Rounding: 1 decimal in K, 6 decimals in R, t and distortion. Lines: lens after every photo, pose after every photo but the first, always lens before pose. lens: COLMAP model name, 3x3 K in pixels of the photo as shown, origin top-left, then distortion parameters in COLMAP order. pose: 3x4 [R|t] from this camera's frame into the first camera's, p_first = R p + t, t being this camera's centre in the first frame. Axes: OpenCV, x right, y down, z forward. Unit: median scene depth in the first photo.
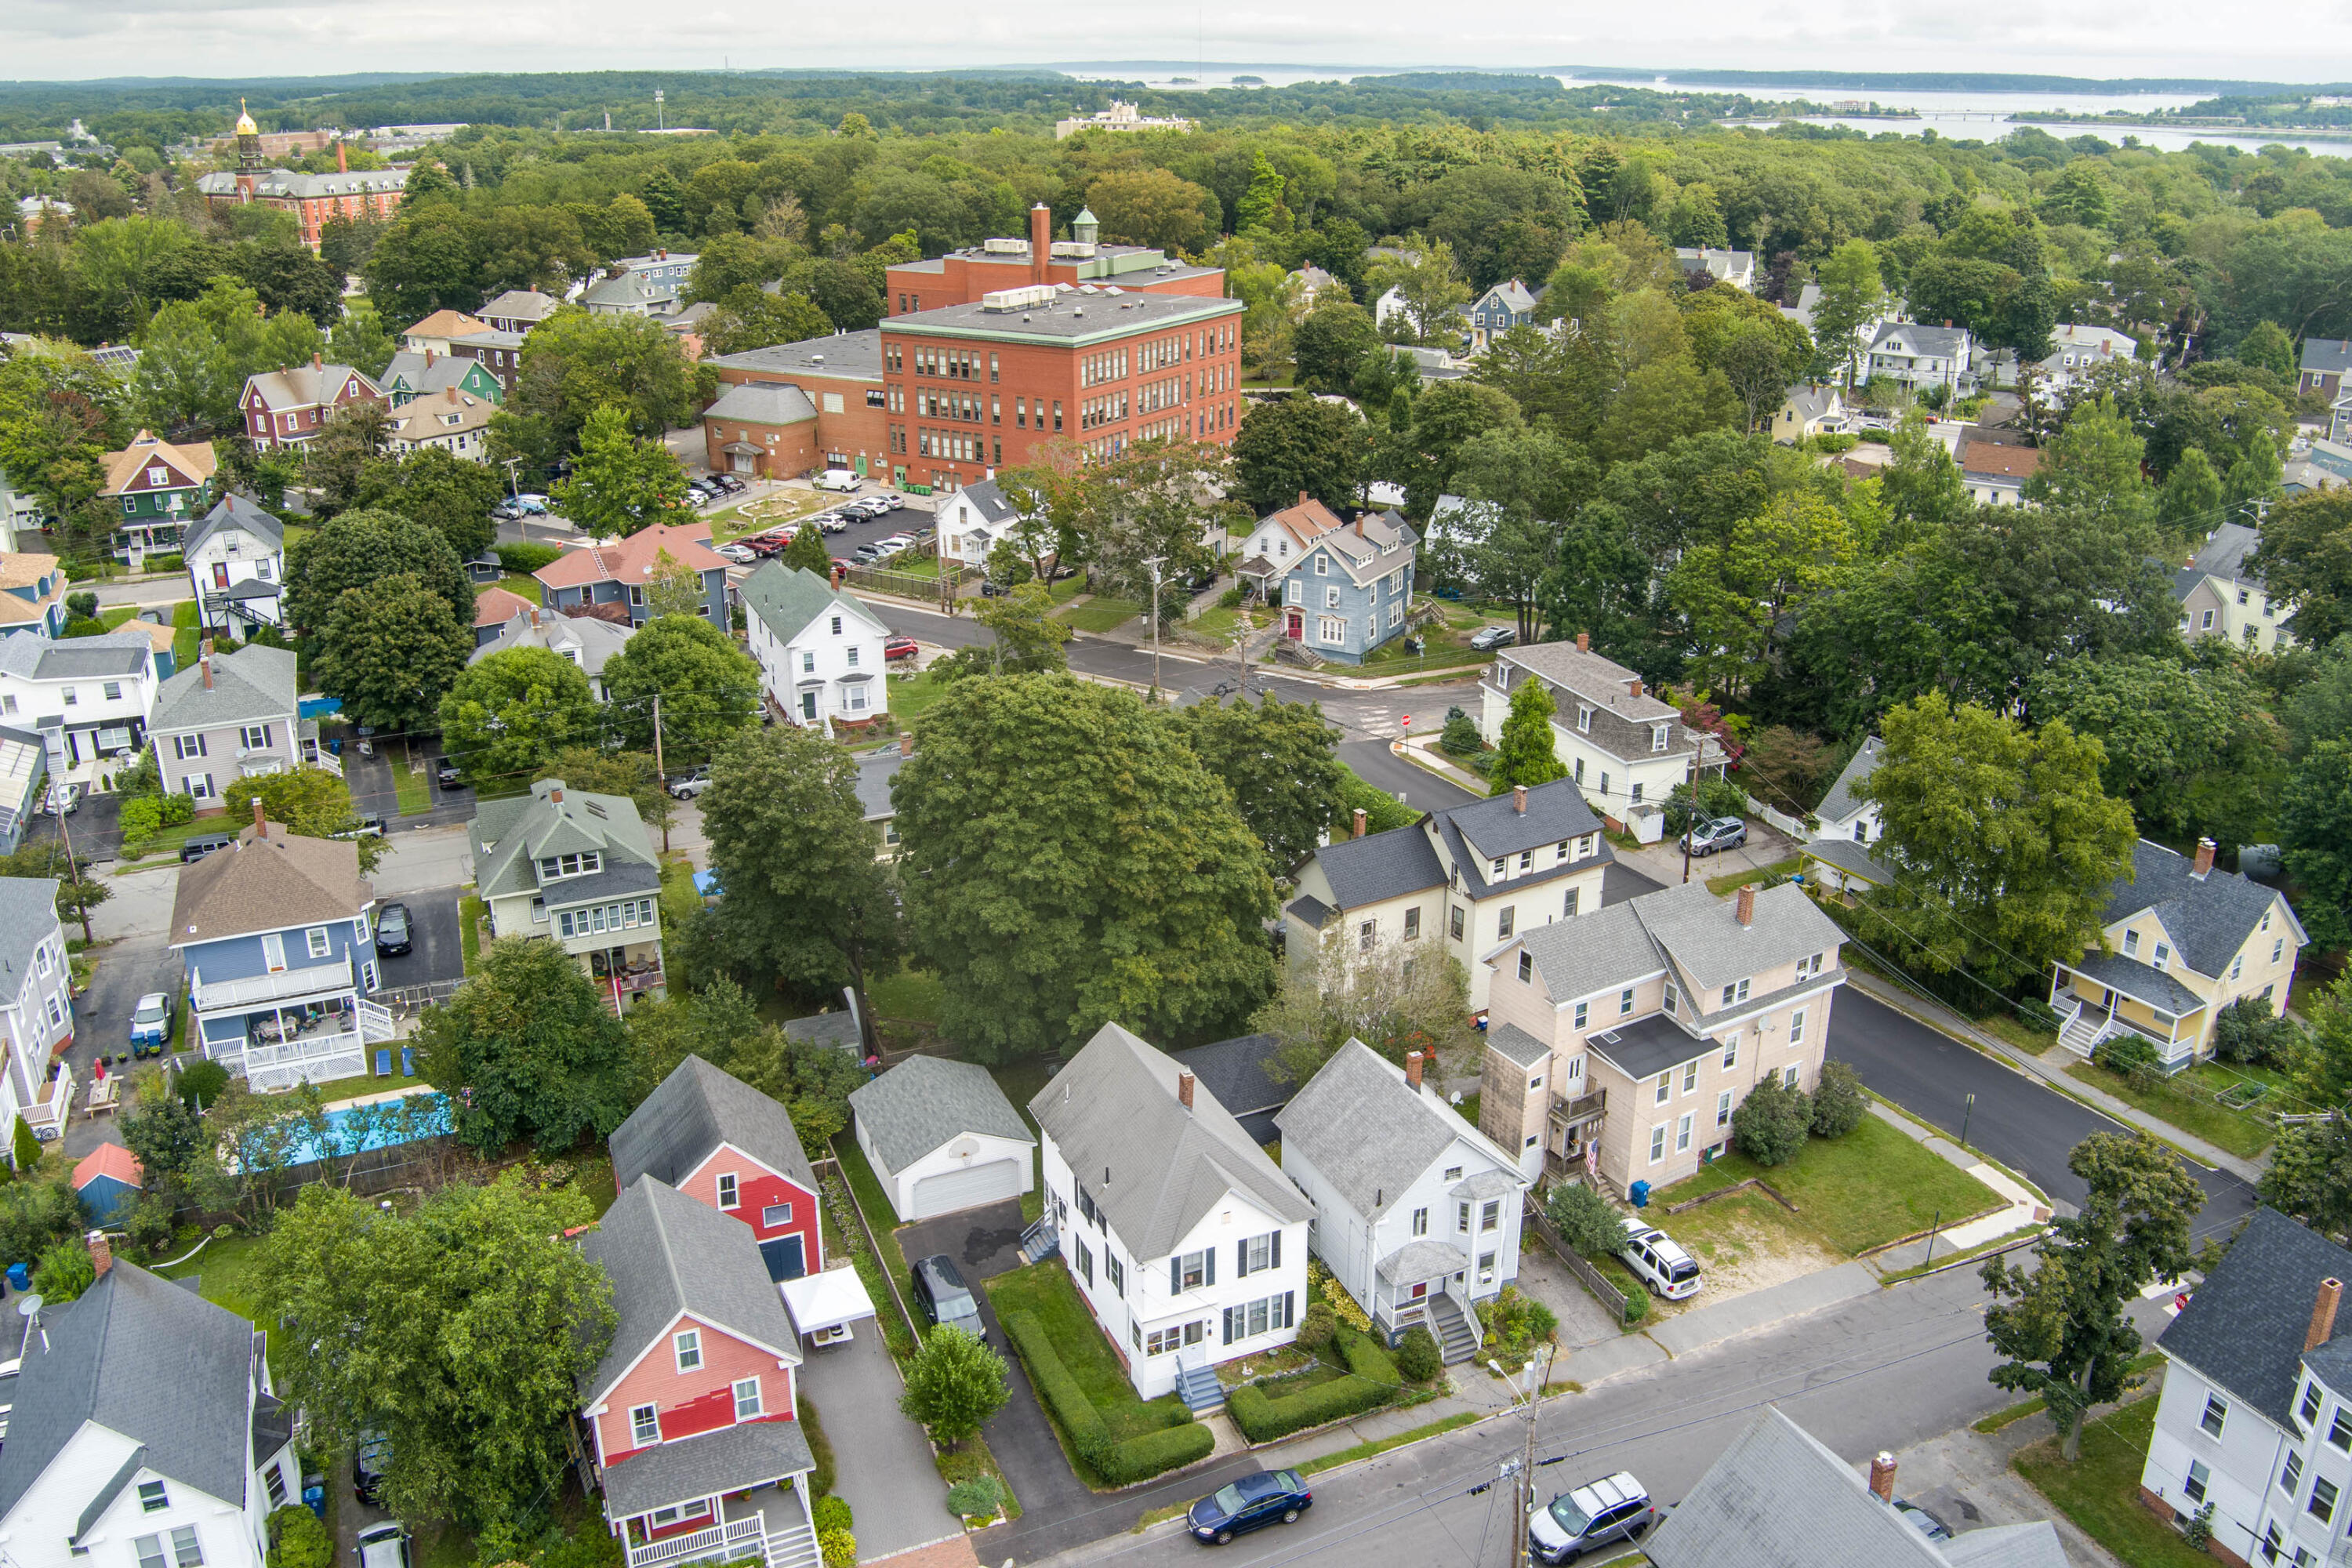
lens RADIAL K [[1904.2, 0, 1173.2], [0, 1904.2, 795.9], [0, 0, 1]] dist [-0.075542, 0.018259]
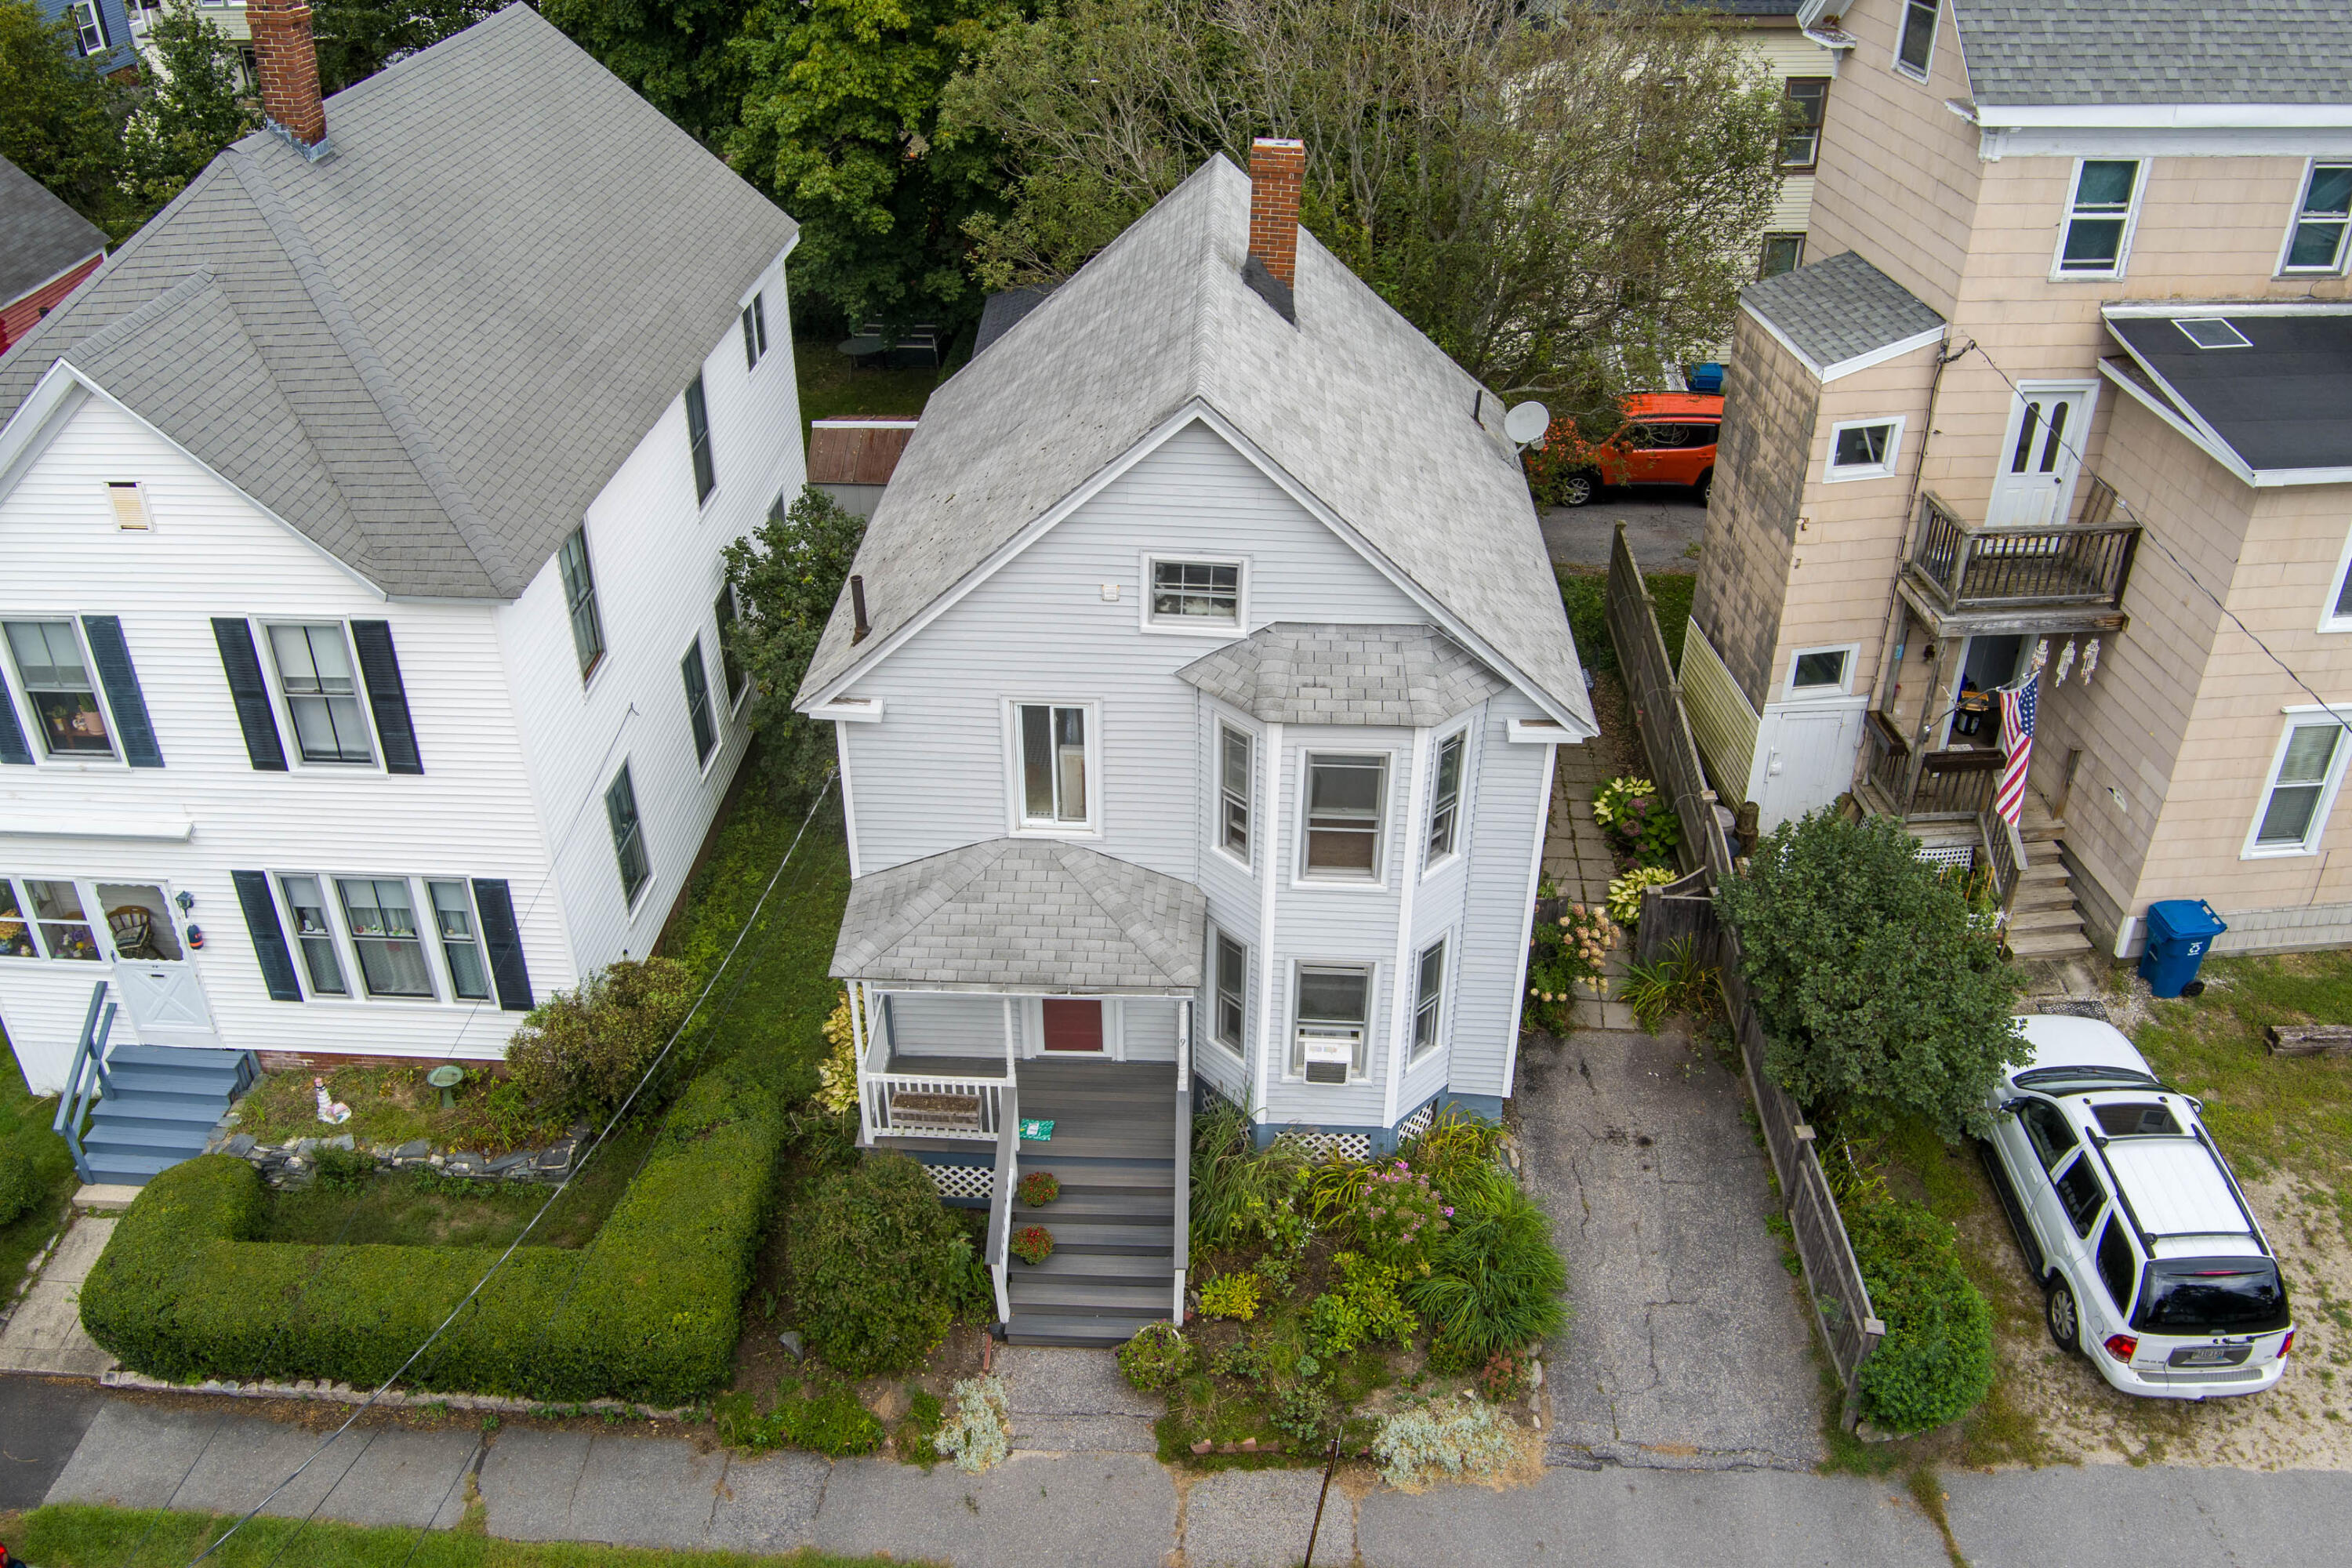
lens RADIAL K [[1904.2, 0, 1170.9], [0, 1904.2, 785.9], [0, 0, 1]] dist [-0.075542, 0.018259]
pose [[0.894213, 0.235540, -0.380663, 0.208950], [-0.163735, 0.963548, 0.211579, 0.151906], [0.416622, -0.126869, 0.900183, 0.687576]]
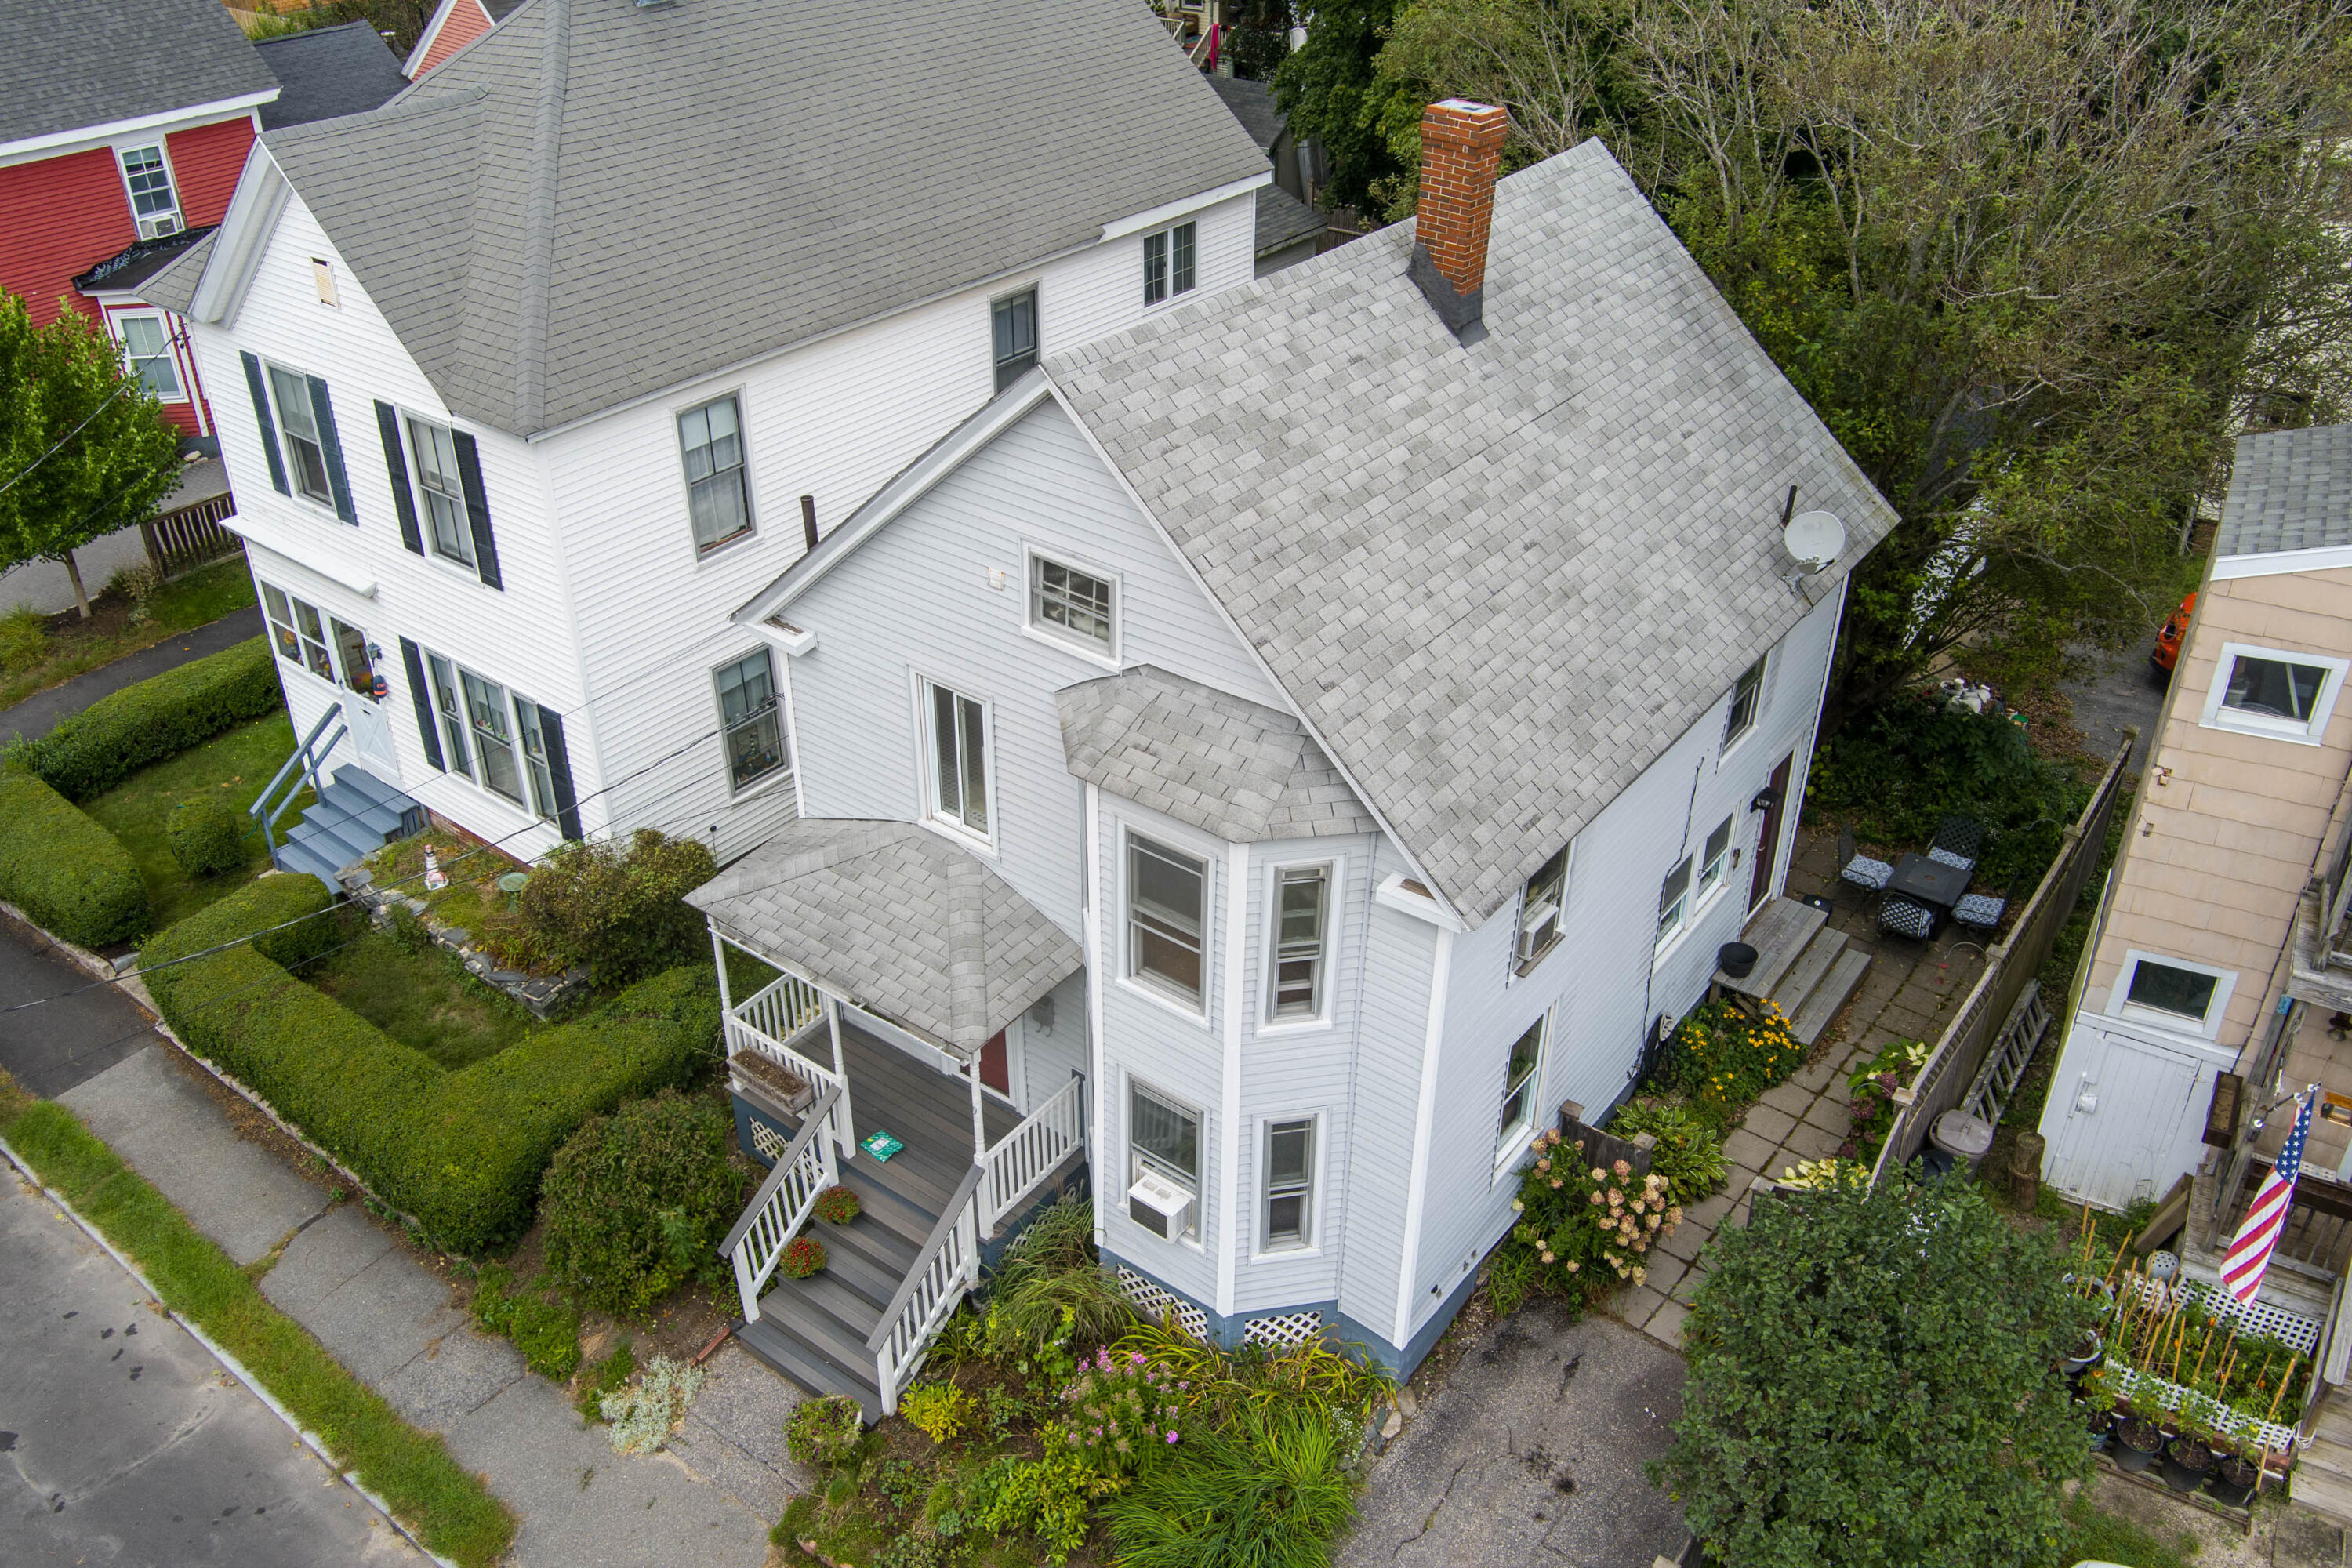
lens RADIAL K [[1904.2, 0, 1163.2], [0, 1904.2, 781.0], [0, 0, 1]] dist [-0.075542, 0.018259]
pose [[0.478860, 0.460753, -0.747262, 0.266653], [-0.320079, 0.884241, 0.340099, 0.128415], [0.817461, 0.076323, 0.570905, 0.785286]]
